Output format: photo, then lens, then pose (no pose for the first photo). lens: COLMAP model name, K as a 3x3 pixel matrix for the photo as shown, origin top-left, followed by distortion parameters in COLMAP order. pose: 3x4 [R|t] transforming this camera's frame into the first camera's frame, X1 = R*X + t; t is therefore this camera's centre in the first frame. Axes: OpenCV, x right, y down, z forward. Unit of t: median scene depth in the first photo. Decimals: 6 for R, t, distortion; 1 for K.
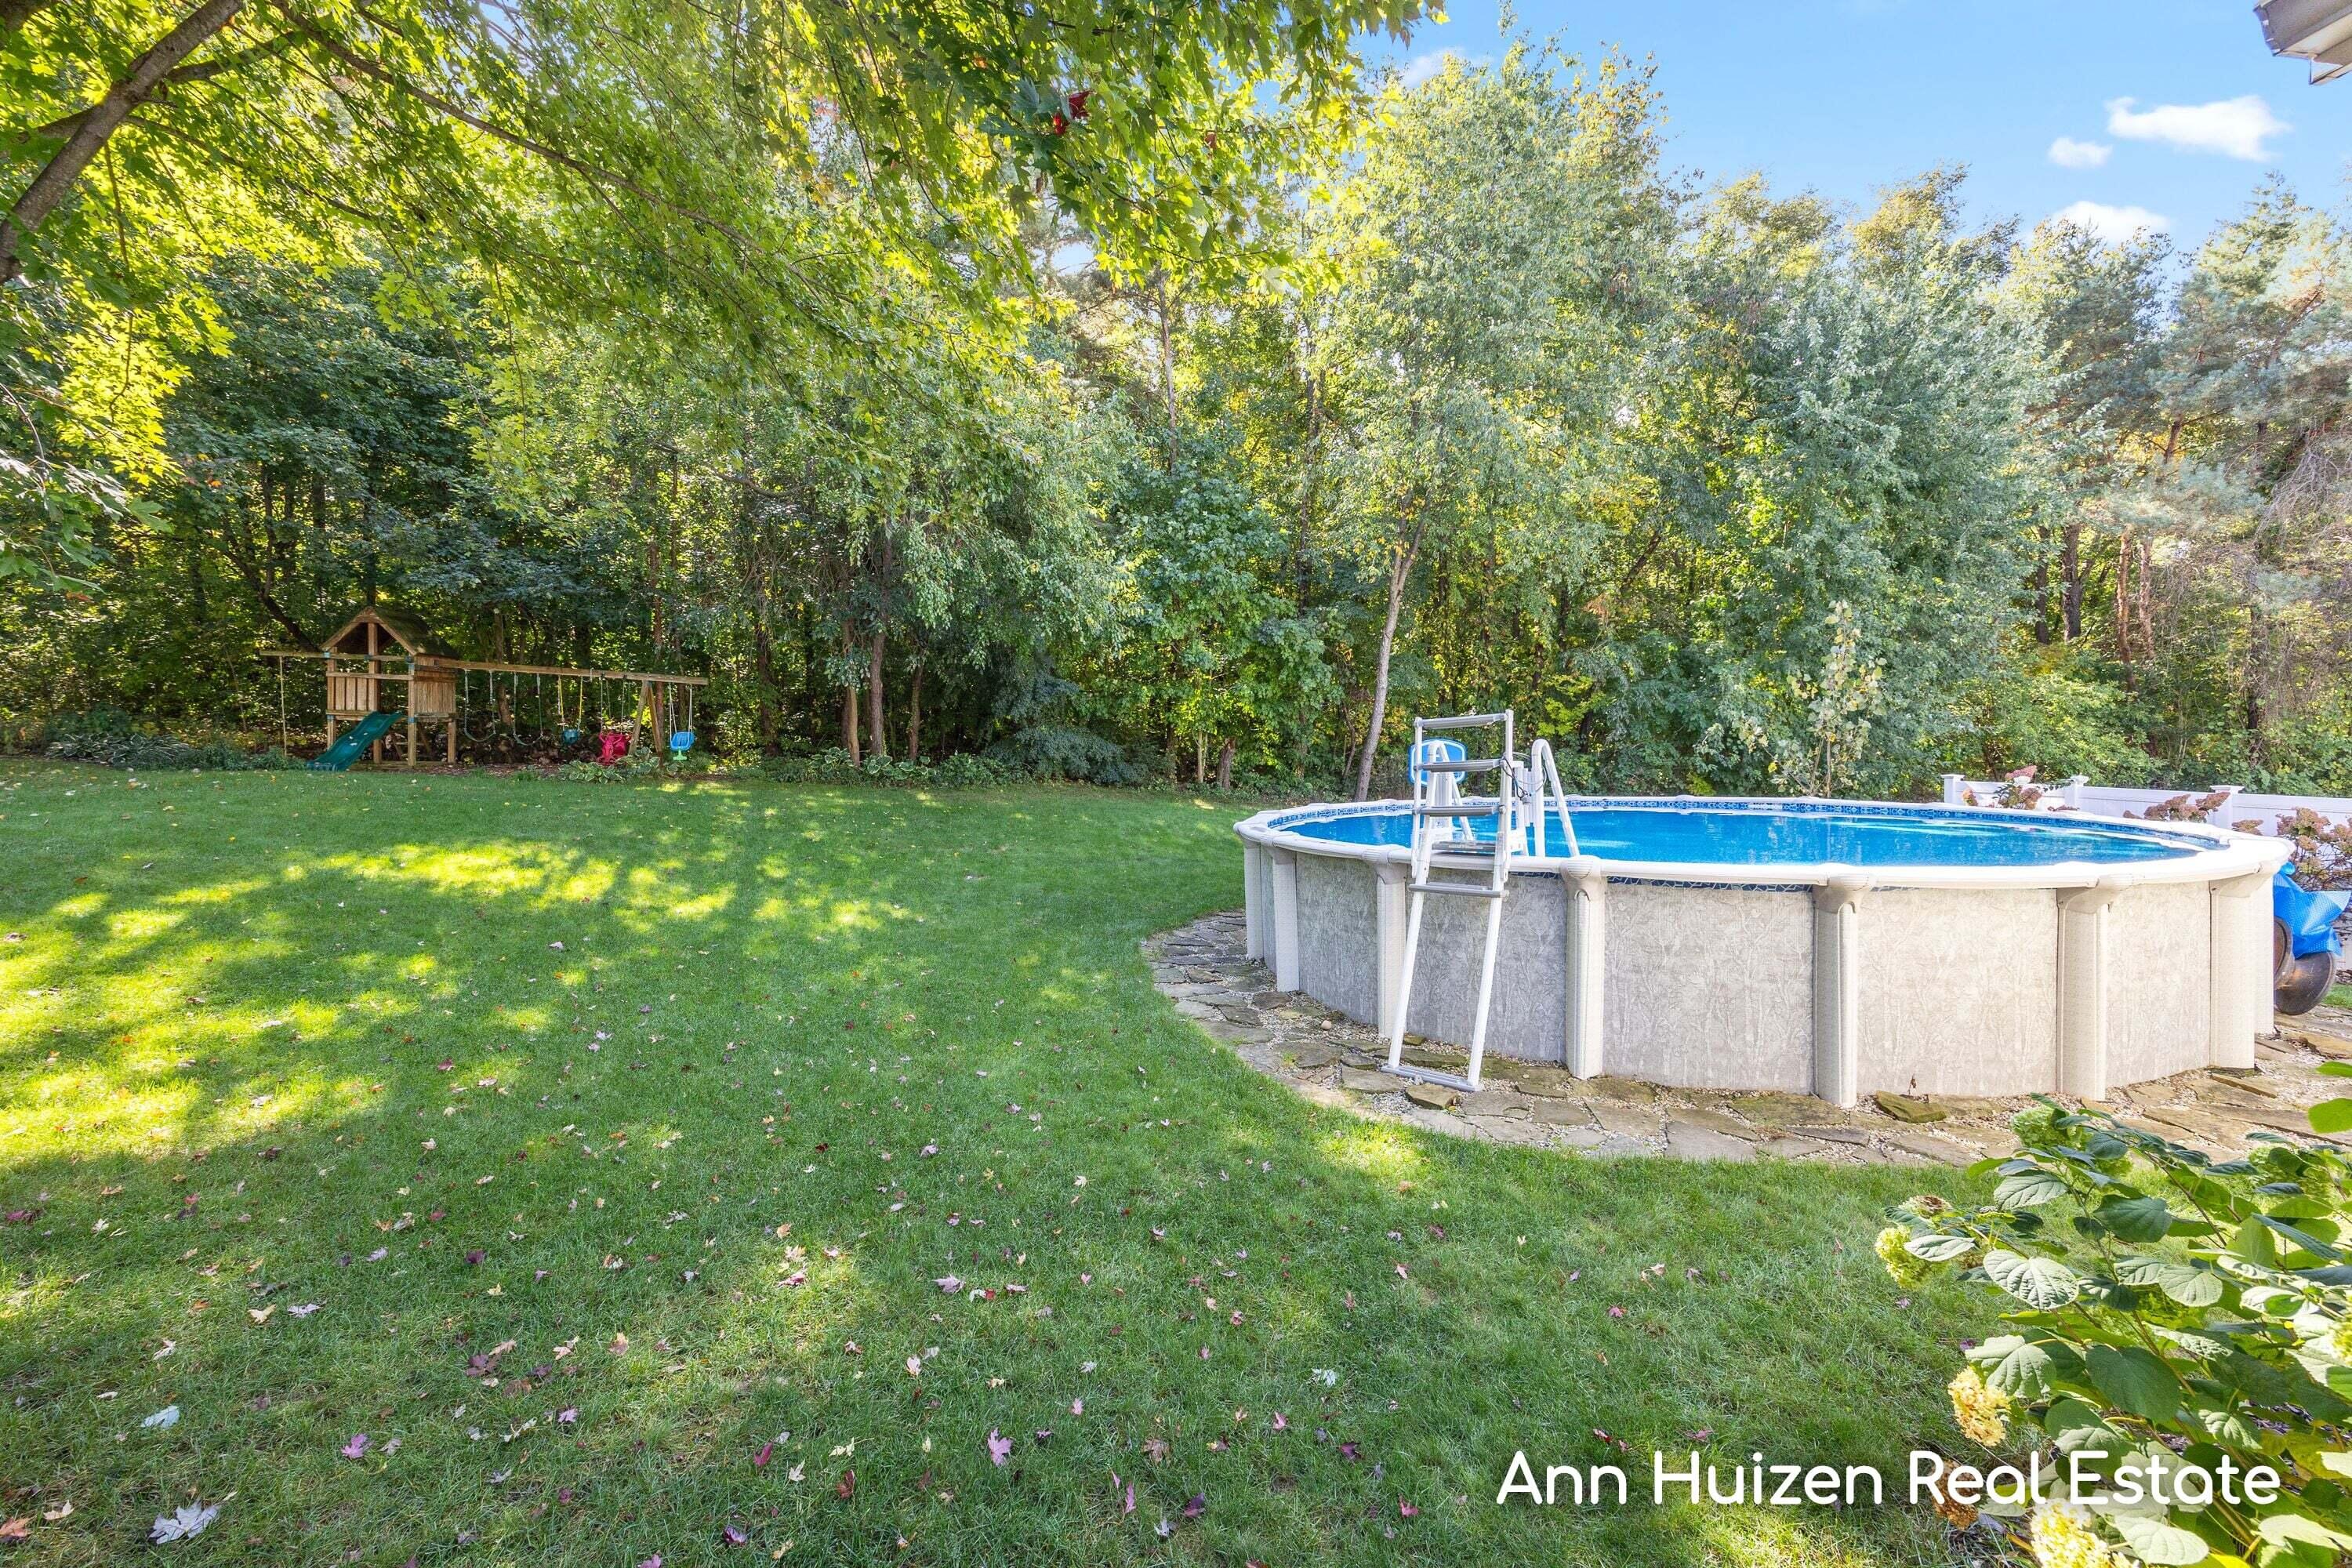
lens RADIAL K [[943.9, 0, 1177.3], [0, 943.9, 736.1], [0, 0, 1]] dist [0.001538, 0.000314]
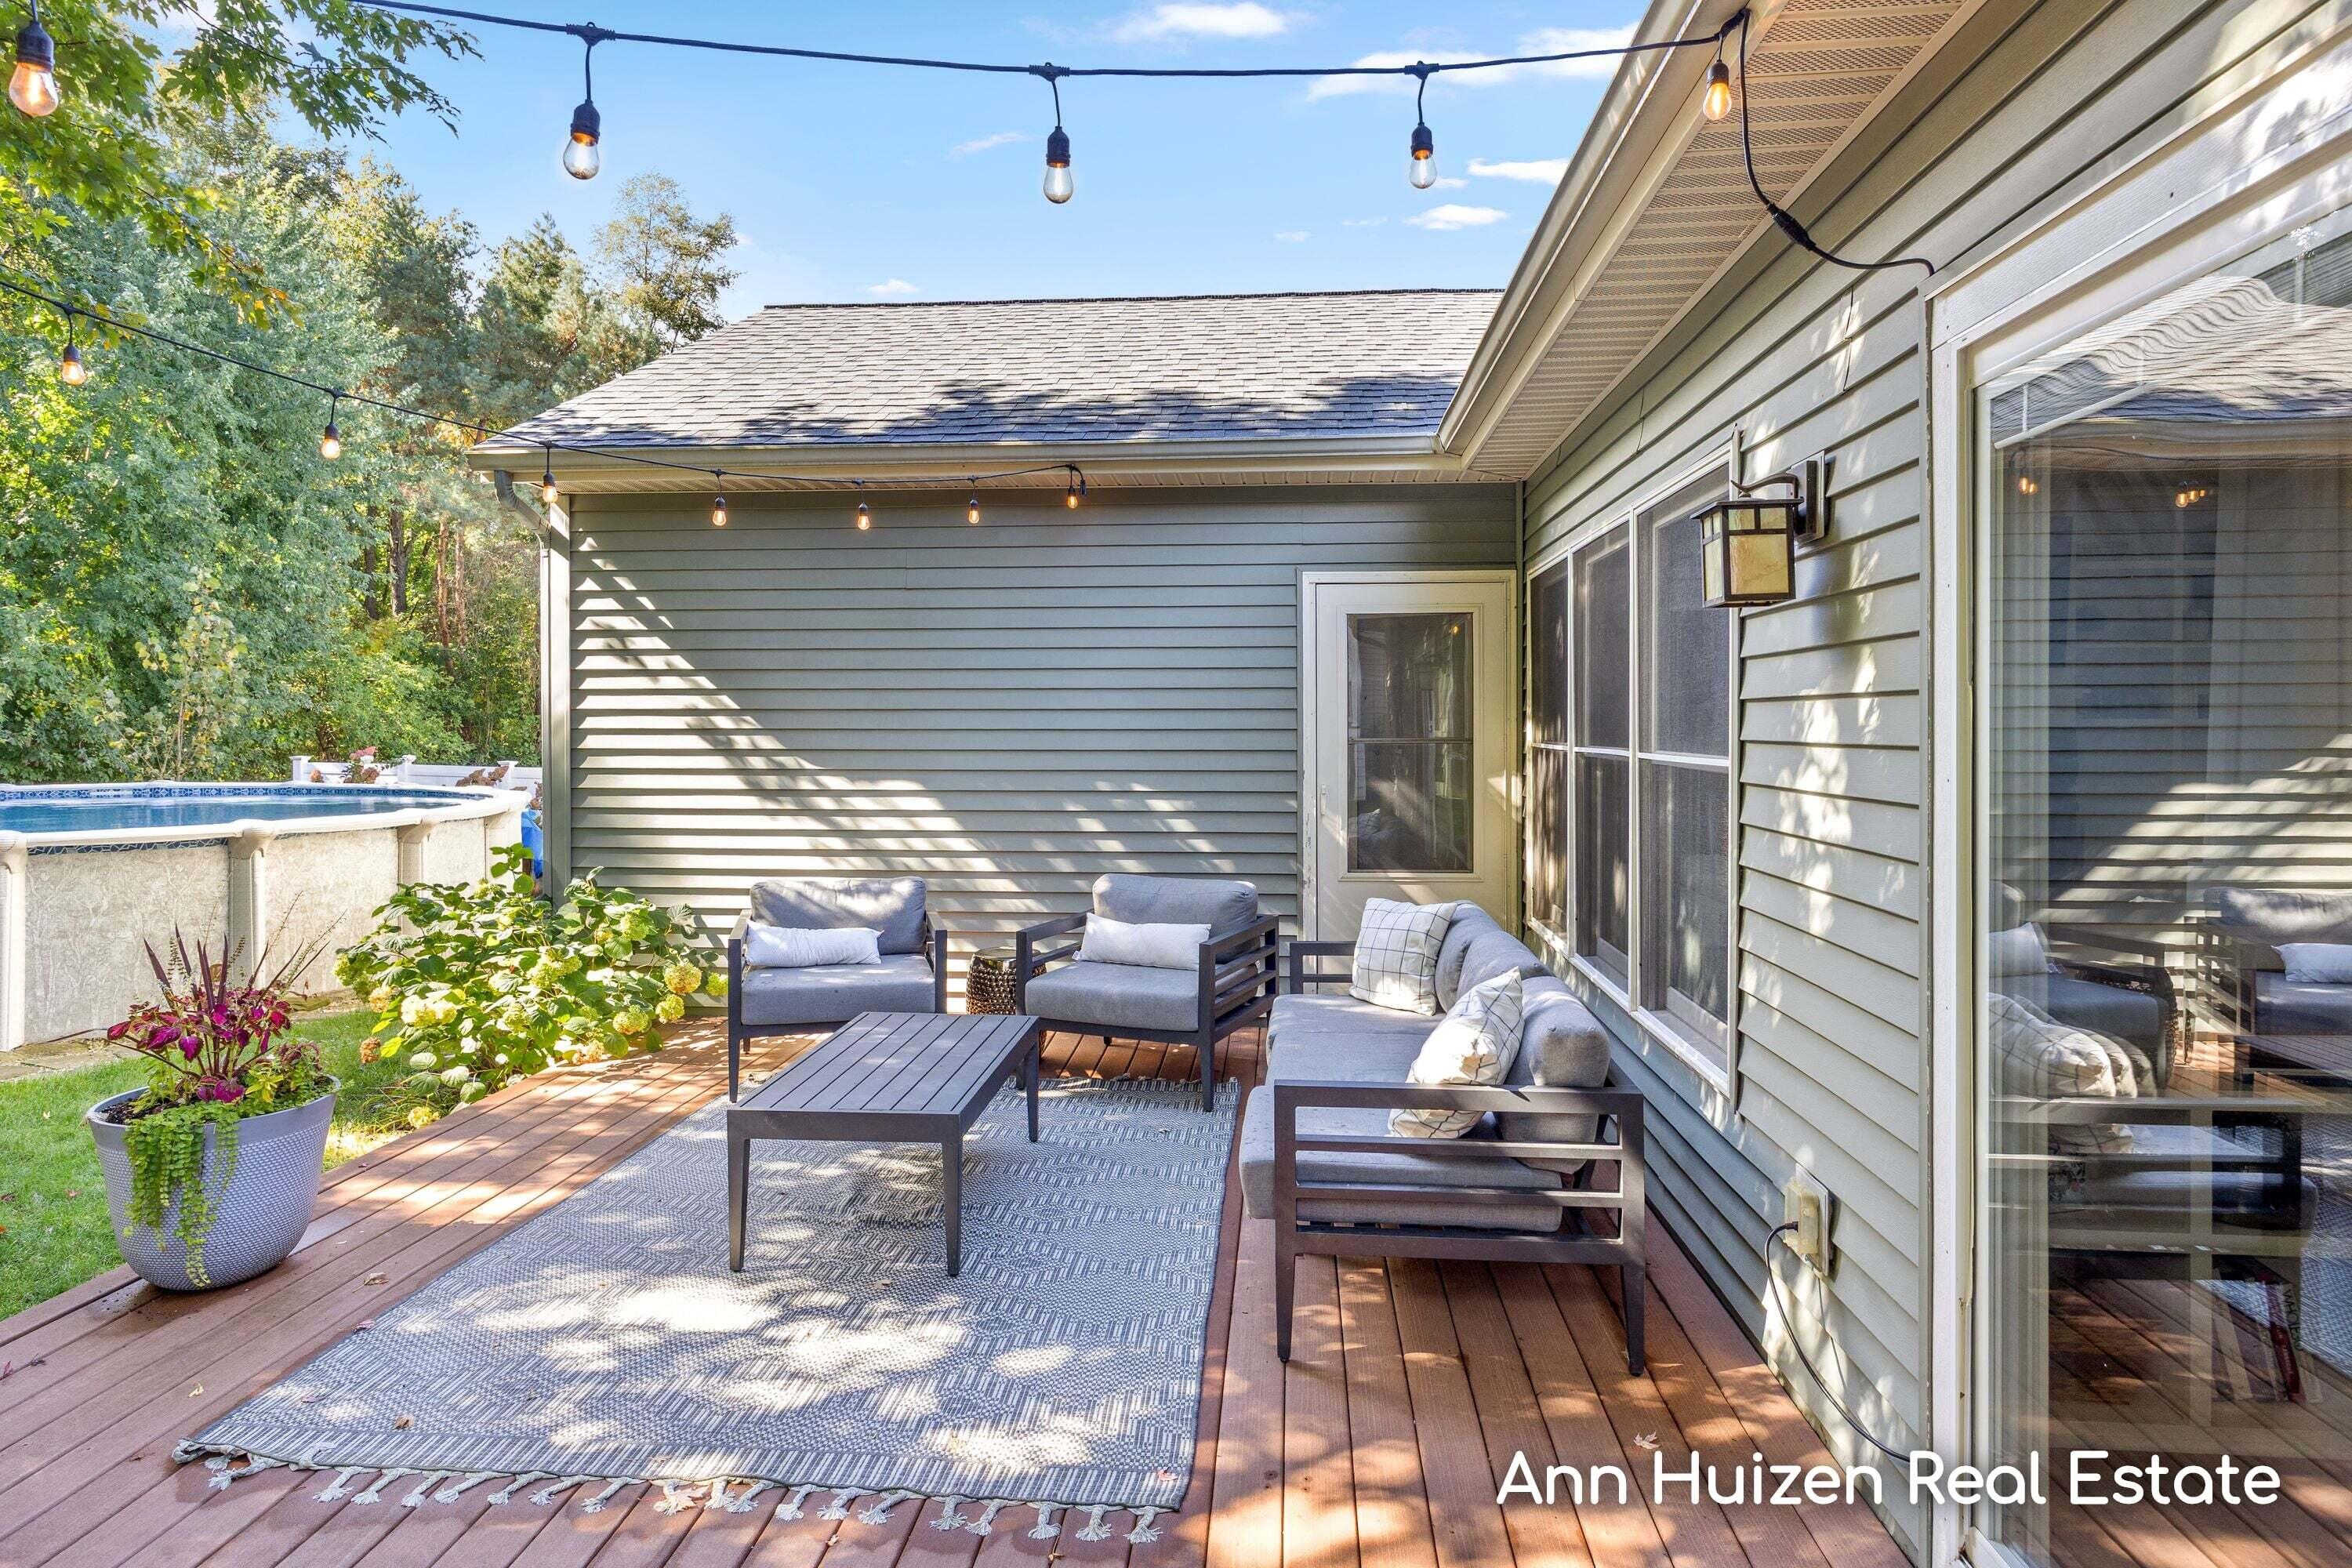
lens RADIAL K [[1361.2, 0, 1176.0], [0, 1361.2, 784.0], [0, 0, 1]] dist [0.003764, 0.000735]
pose [[0.288734, -0.029988, 0.956940, -0.181377], [-0.017683, 0.999172, 0.036647, 0.001210], [-0.957246, -0.027503, 0.287965, -0.184689]]
